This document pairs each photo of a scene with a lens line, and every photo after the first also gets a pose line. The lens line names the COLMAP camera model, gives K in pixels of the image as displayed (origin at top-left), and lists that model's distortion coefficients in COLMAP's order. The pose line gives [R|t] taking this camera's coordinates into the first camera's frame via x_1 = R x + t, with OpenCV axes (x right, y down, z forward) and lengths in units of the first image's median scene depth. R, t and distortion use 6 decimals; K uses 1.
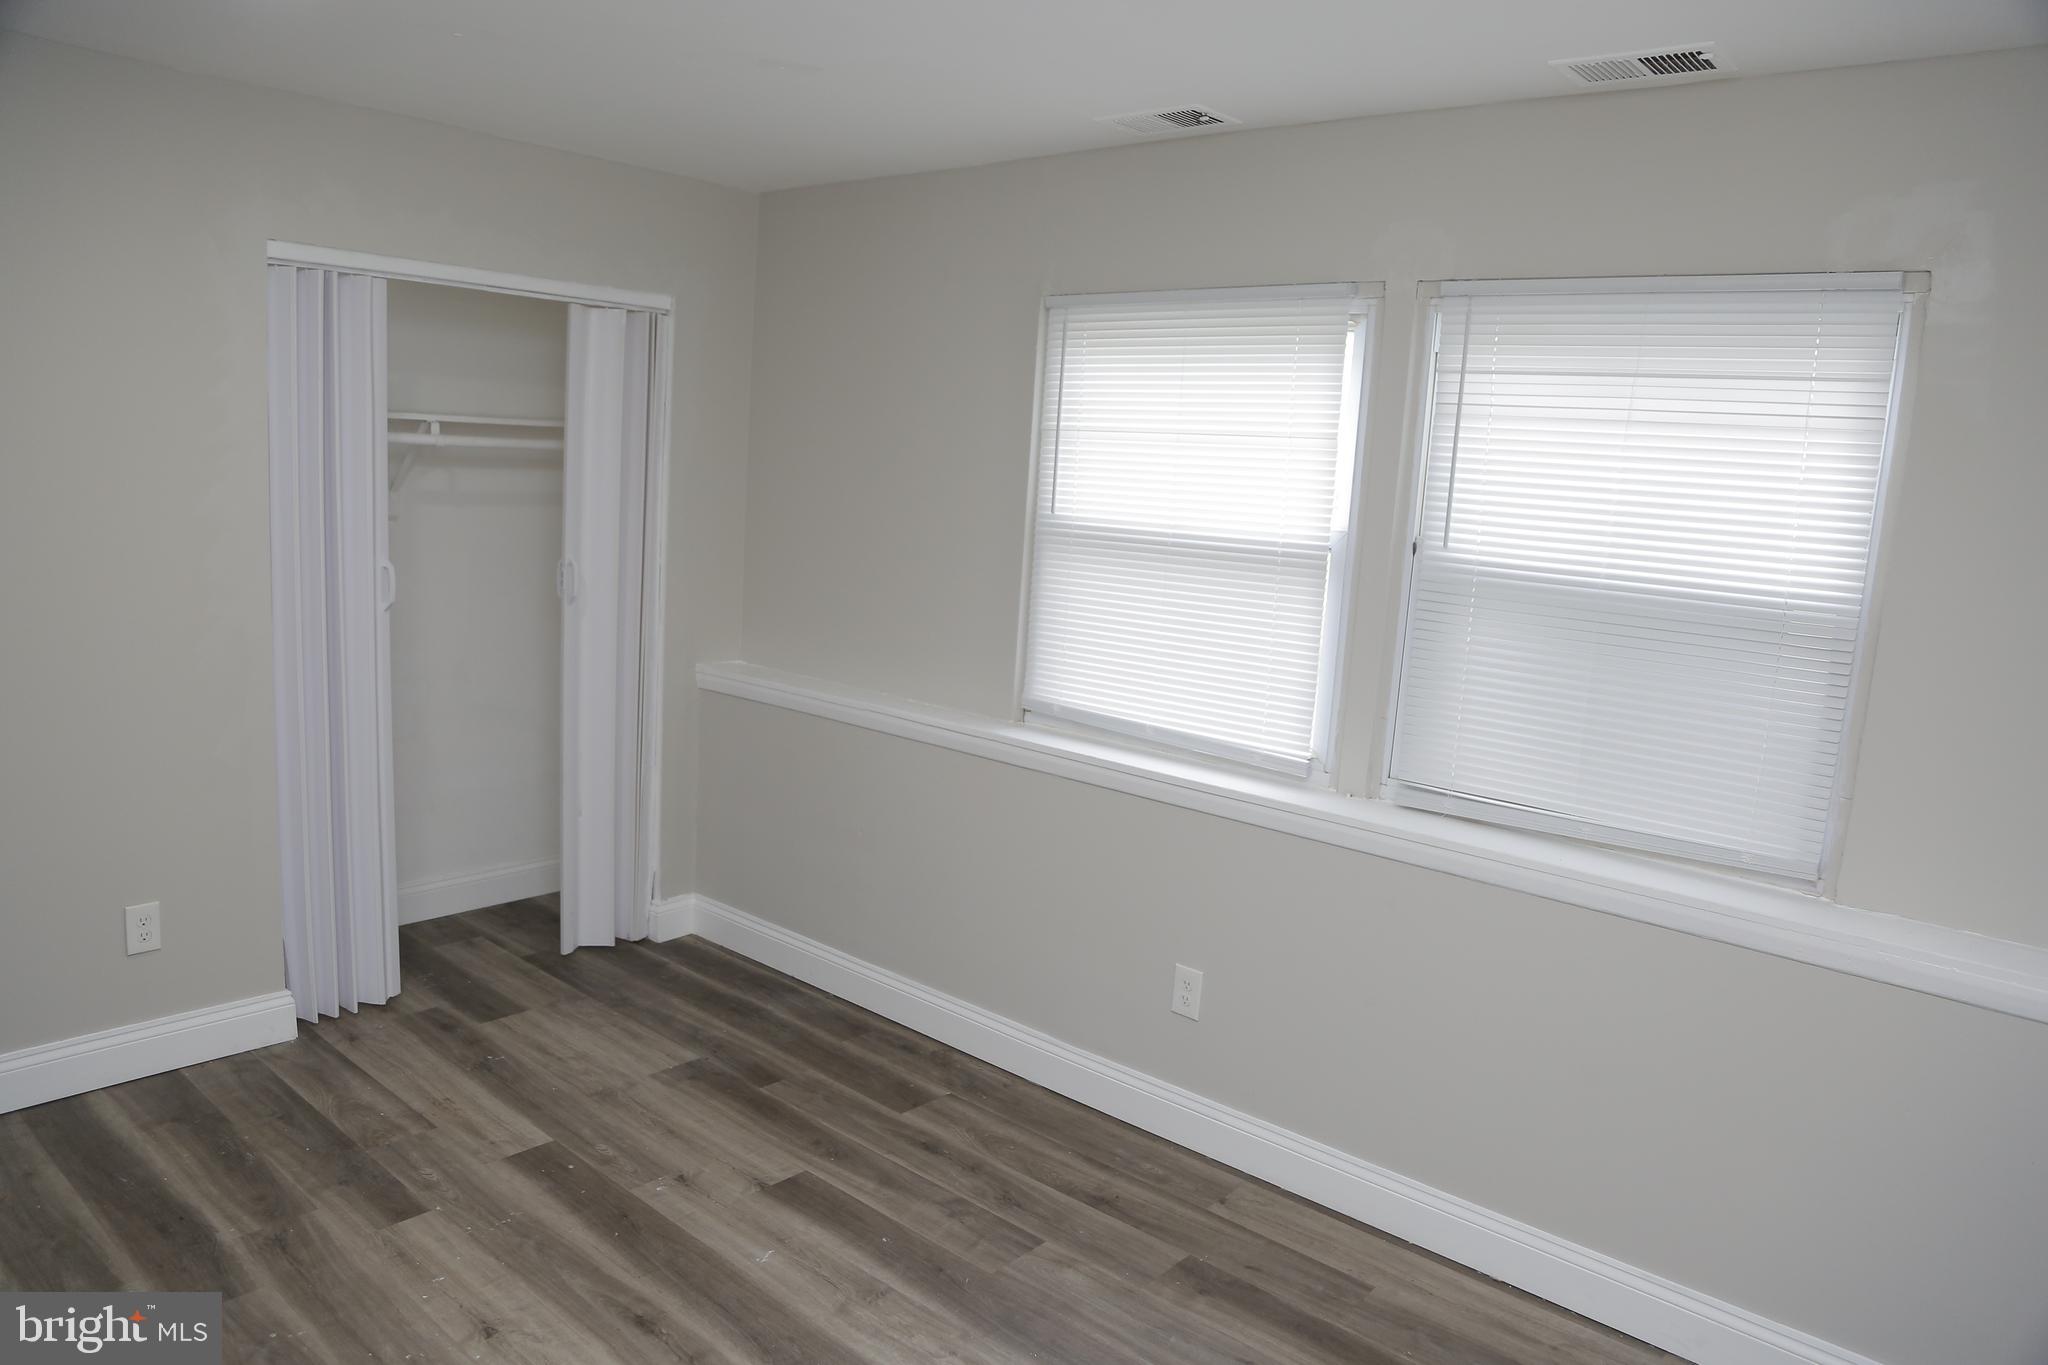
lens RADIAL K [[1391.7, 0, 1019.8], [0, 1391.7, 679.2], [0, 0, 1]] dist [-0.115989, 0.063756]
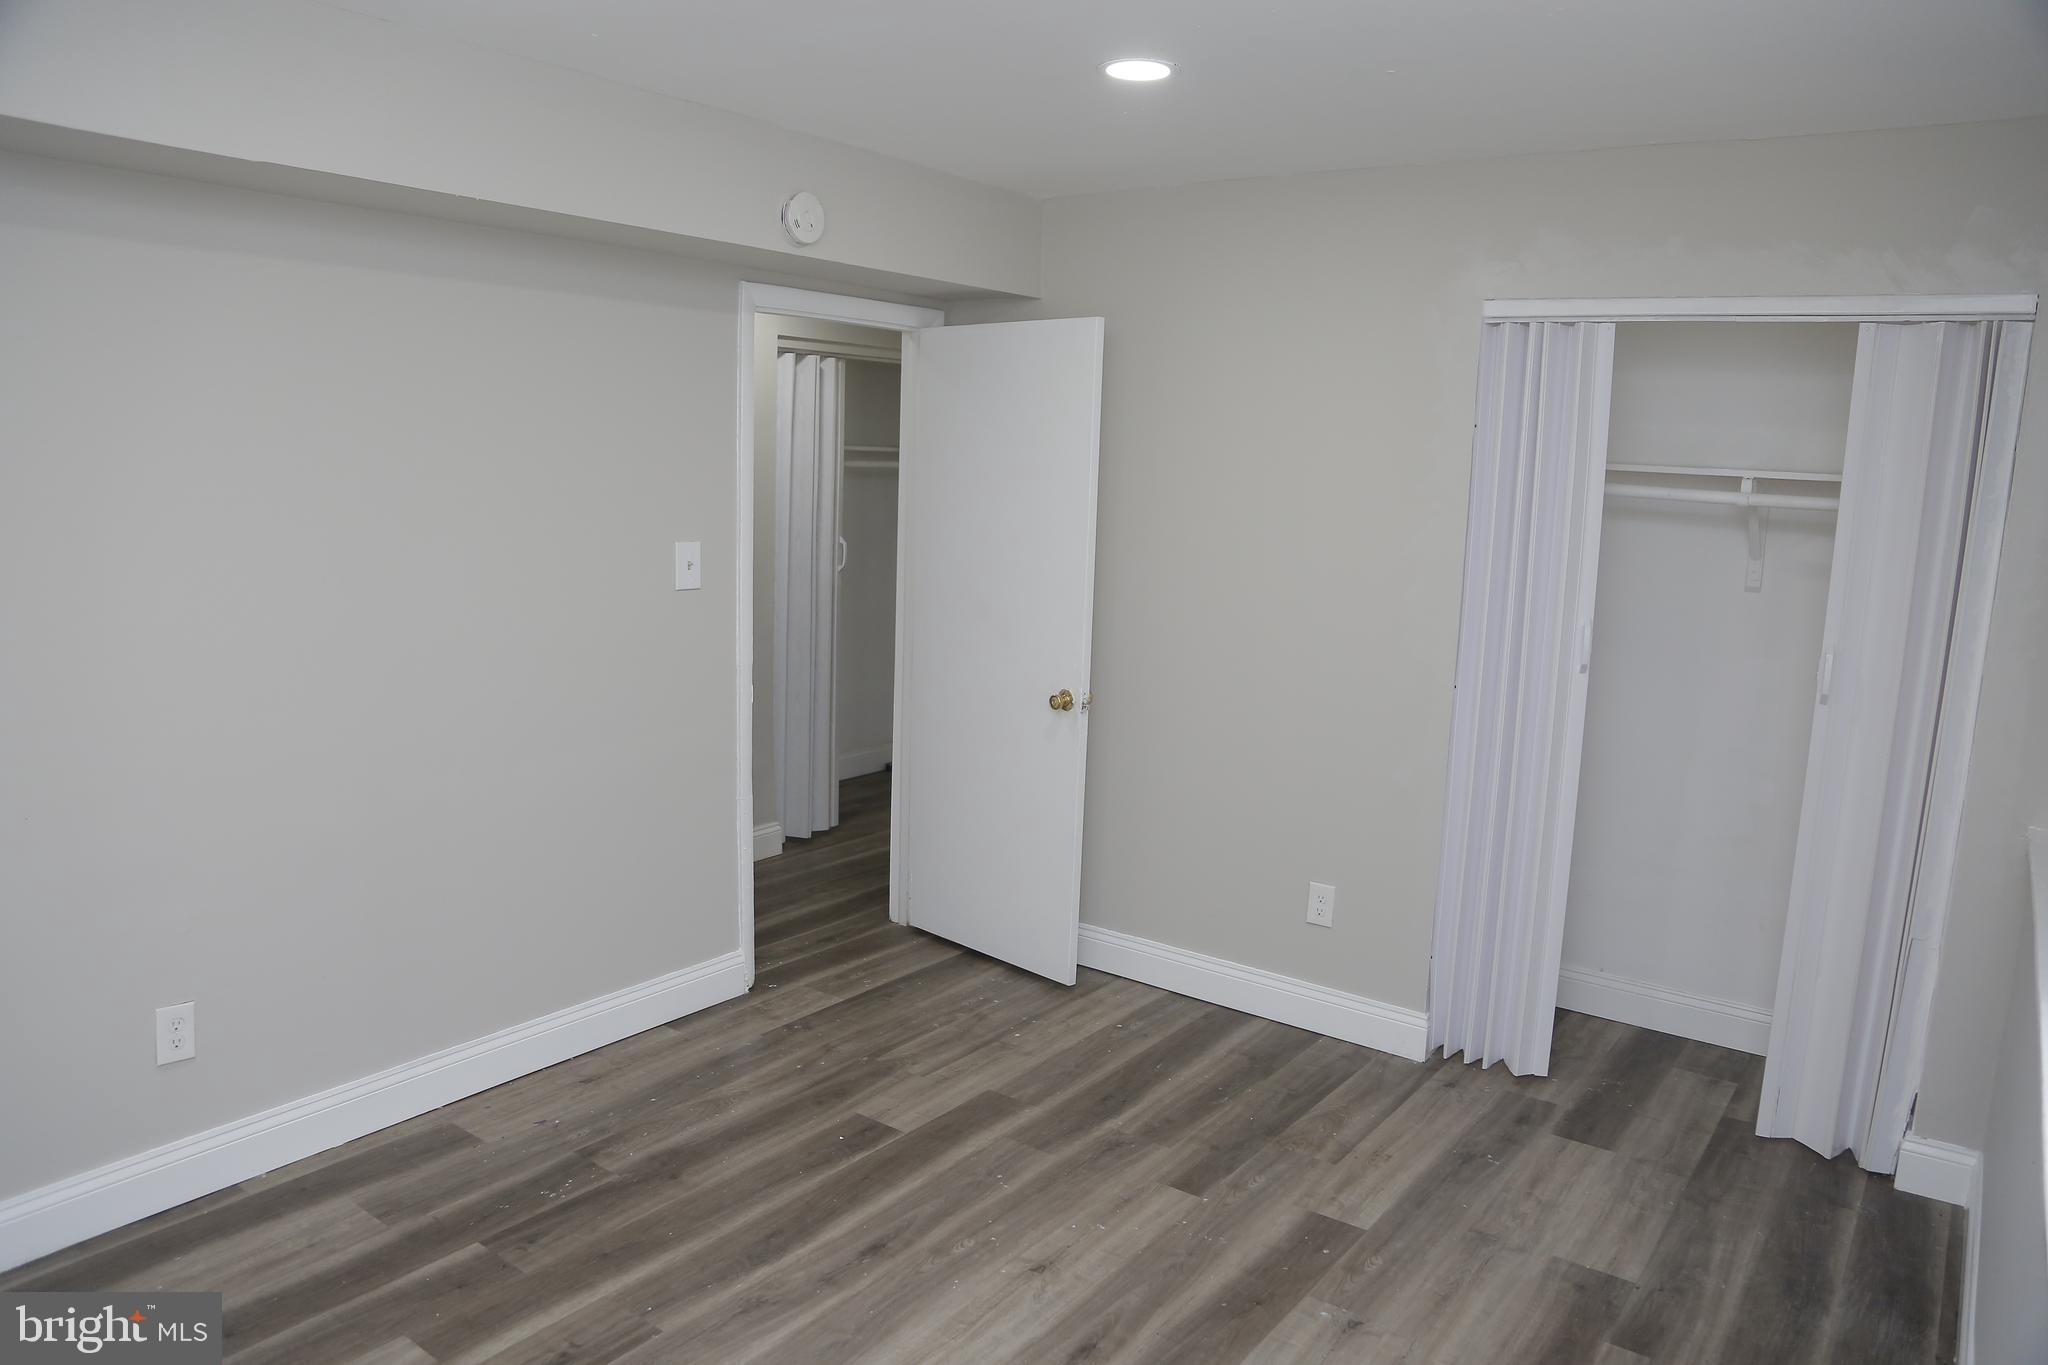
lens RADIAL K [[1391.7, 0, 1021.7], [0, 1391.7, 668.6], [0, 0, 1]] dist [-0.115989, 0.063756]
pose [[0.094433, 0.097743, -0.990721, 0.445425], [-0.193123, 0.978062, 0.078086, -0.052316], [0.976620, 0.183957, 0.111238, 0.522604]]
